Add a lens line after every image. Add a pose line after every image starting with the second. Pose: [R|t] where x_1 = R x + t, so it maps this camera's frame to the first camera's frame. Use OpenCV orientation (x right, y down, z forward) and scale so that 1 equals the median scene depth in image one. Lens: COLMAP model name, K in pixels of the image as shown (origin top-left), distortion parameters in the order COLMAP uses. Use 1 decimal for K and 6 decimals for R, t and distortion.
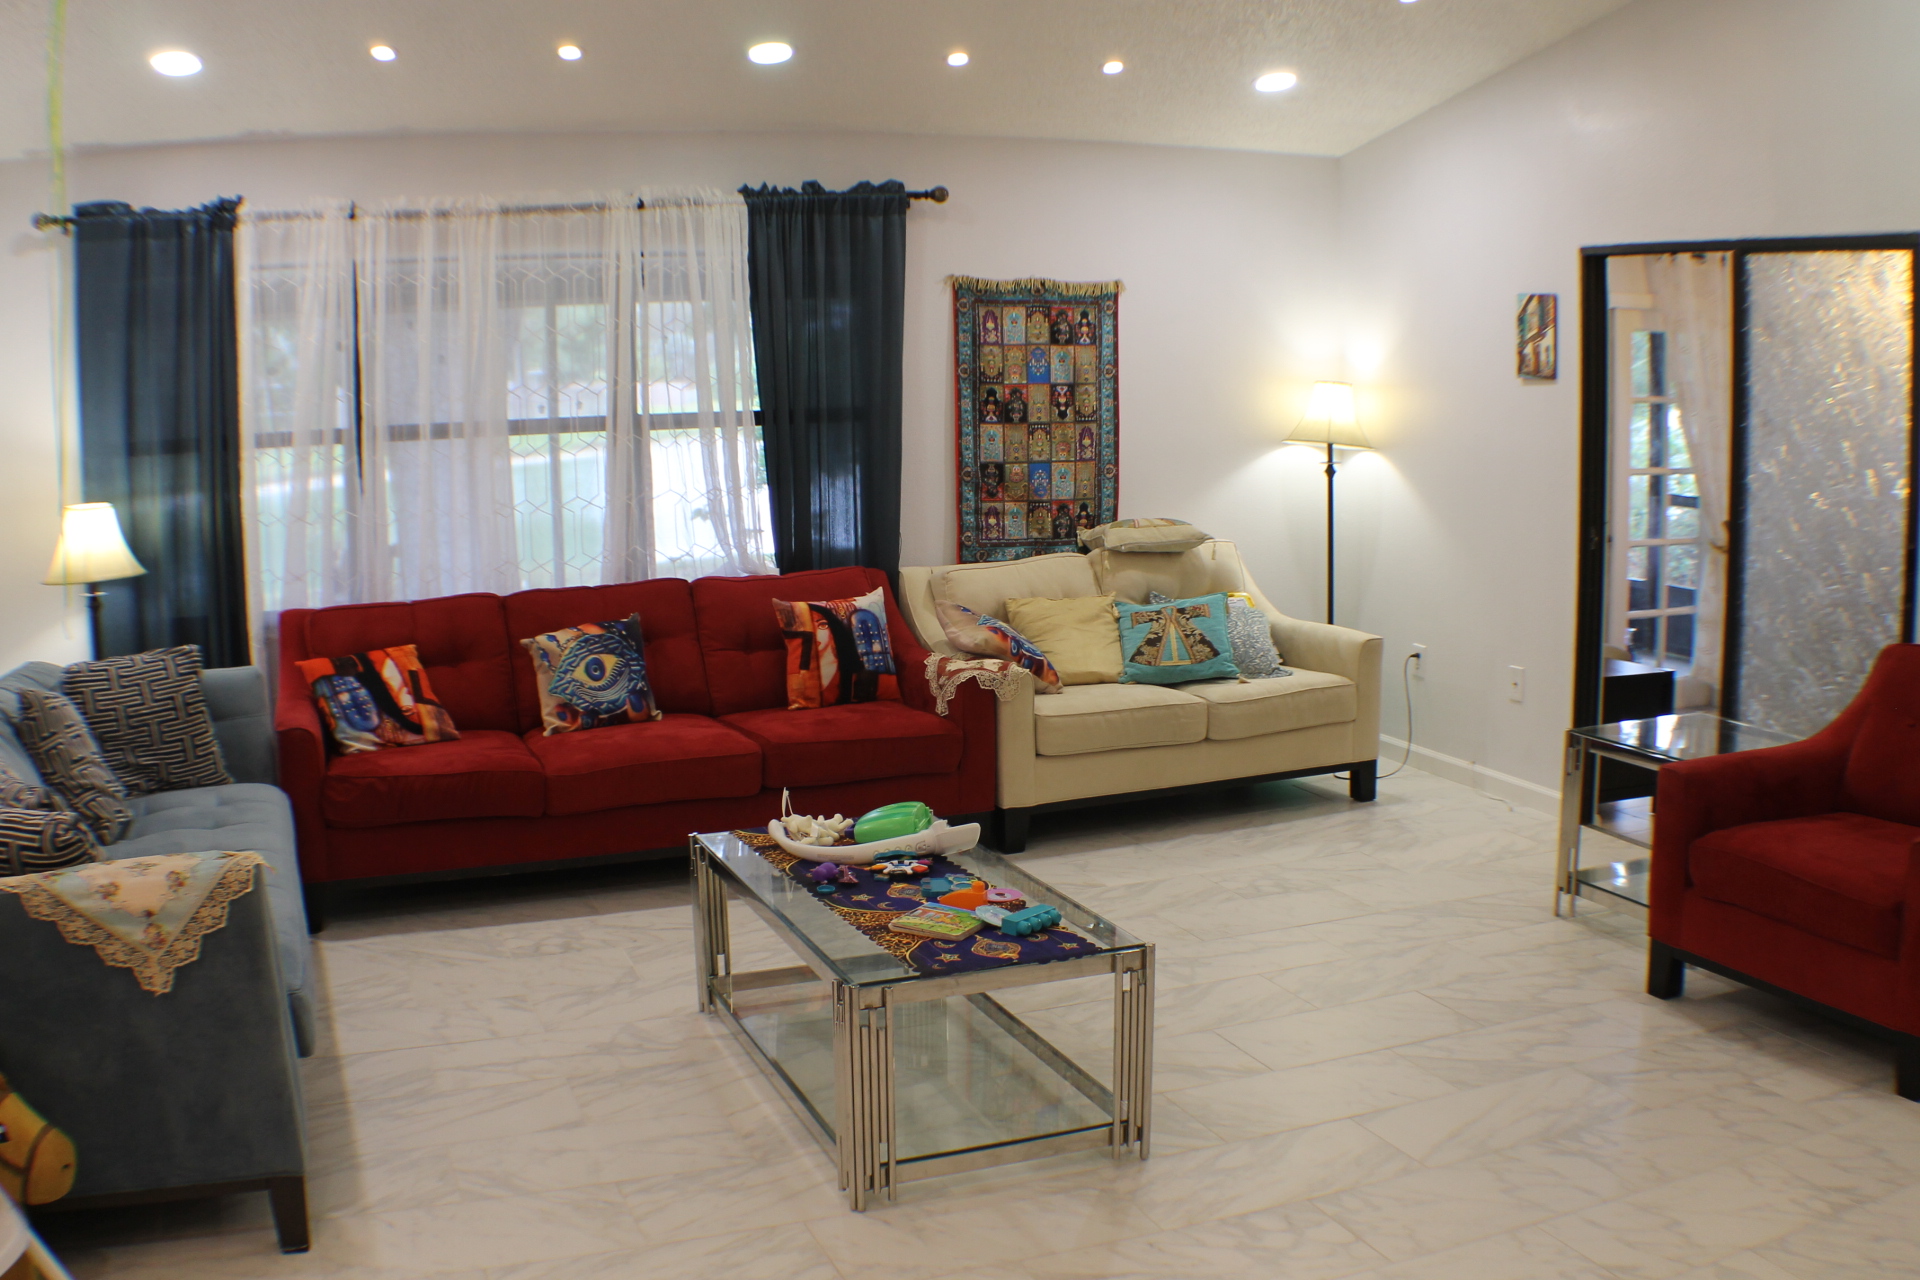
lens RADIAL K [[1997.4, 0, 1006.5], [0, 1997.4, 682.9], [0, 0, 1]] dist [-0.302168, 0.061285]
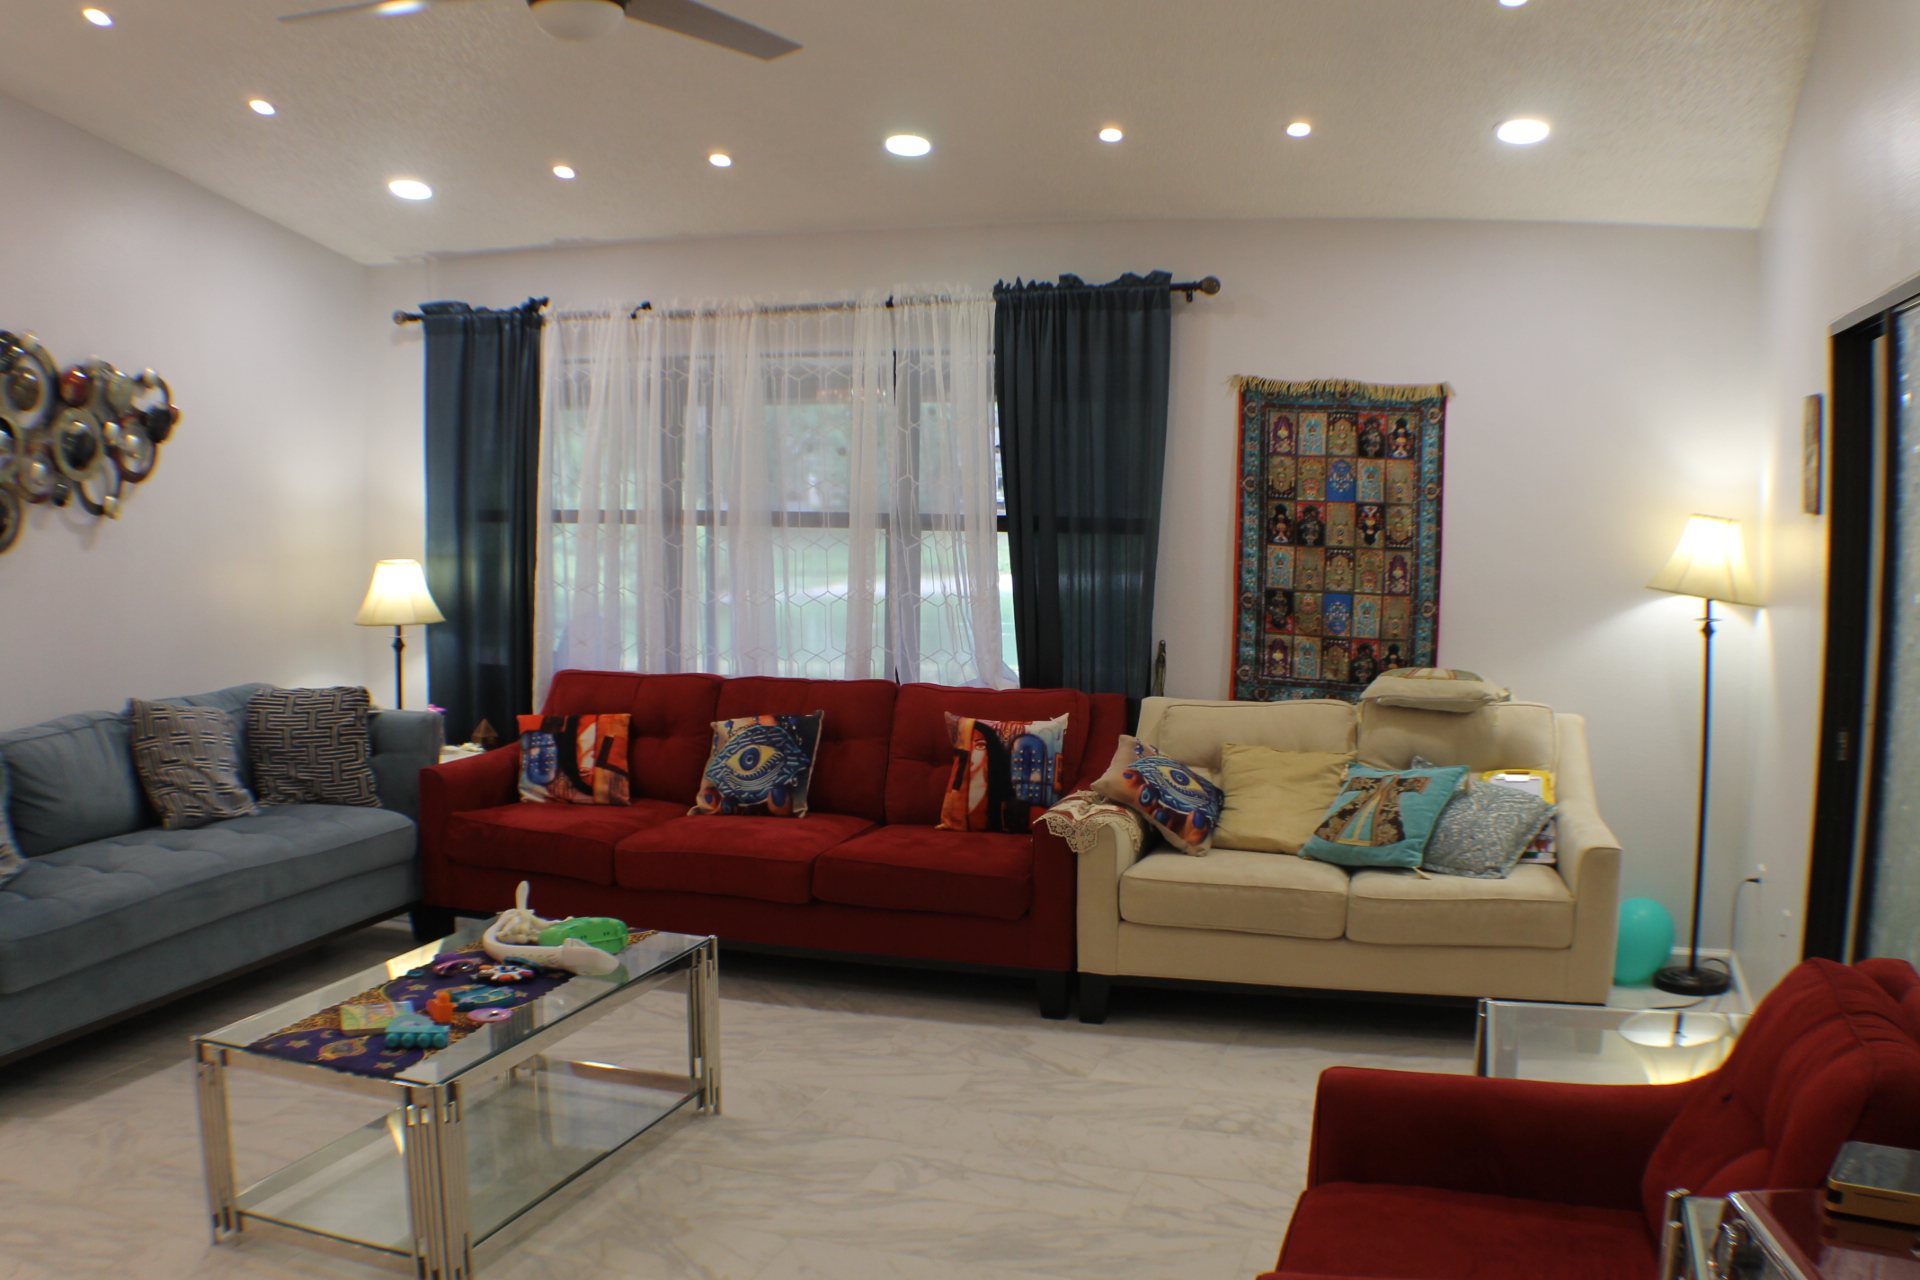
lens RADIAL K [[1997.4, 0, 1006.5], [0, 1997.4, 682.9], [0, 0, 1]] dist [-0.302168, 0.061285]
pose [[0.736557, 0.095202, -0.669642, 0.524808], [-0.128663, 0.991688, -0.000532, -0.056980], [0.664025, 0.086550, 0.742684, 0.288779]]
